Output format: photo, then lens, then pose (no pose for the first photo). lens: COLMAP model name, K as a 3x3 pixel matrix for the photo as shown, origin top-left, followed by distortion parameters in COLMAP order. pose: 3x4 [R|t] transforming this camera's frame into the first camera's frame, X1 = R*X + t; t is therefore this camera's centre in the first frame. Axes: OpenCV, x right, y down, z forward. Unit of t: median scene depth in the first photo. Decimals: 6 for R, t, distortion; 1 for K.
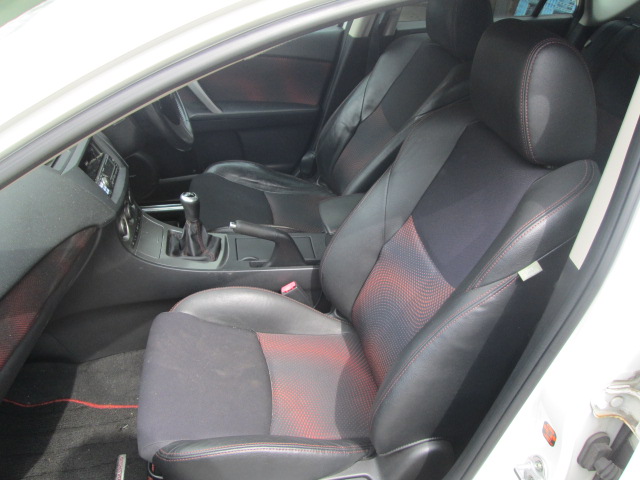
lens RADIAL K [[529.2, 0, 318.9], [0, 529.2, 240.4], [0, 0, 1]] dist [-0.055153, 0.002791]
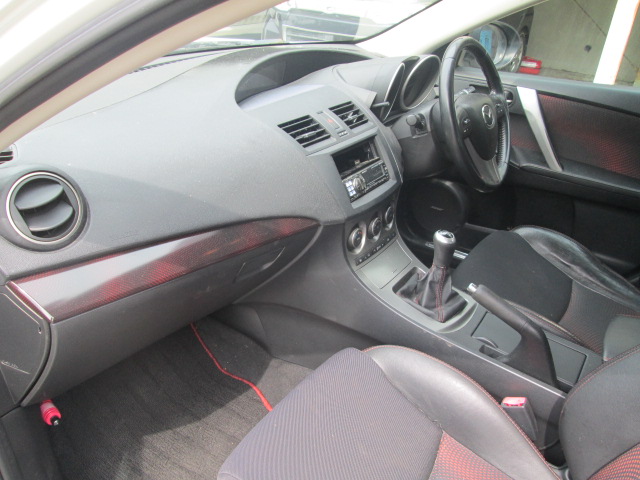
lens RADIAL K [[529.2, 0, 319.1], [0, 529.2, 238.7], [0, 0, 1]] dist [-0.055153, 0.002791]
pose [[0.709134, 0.342740, -0.616164, 0.114969], [-0.414664, 0.909522, 0.028690, -0.021854], [0.570248, 0.235156, 0.787095, 0.240644]]
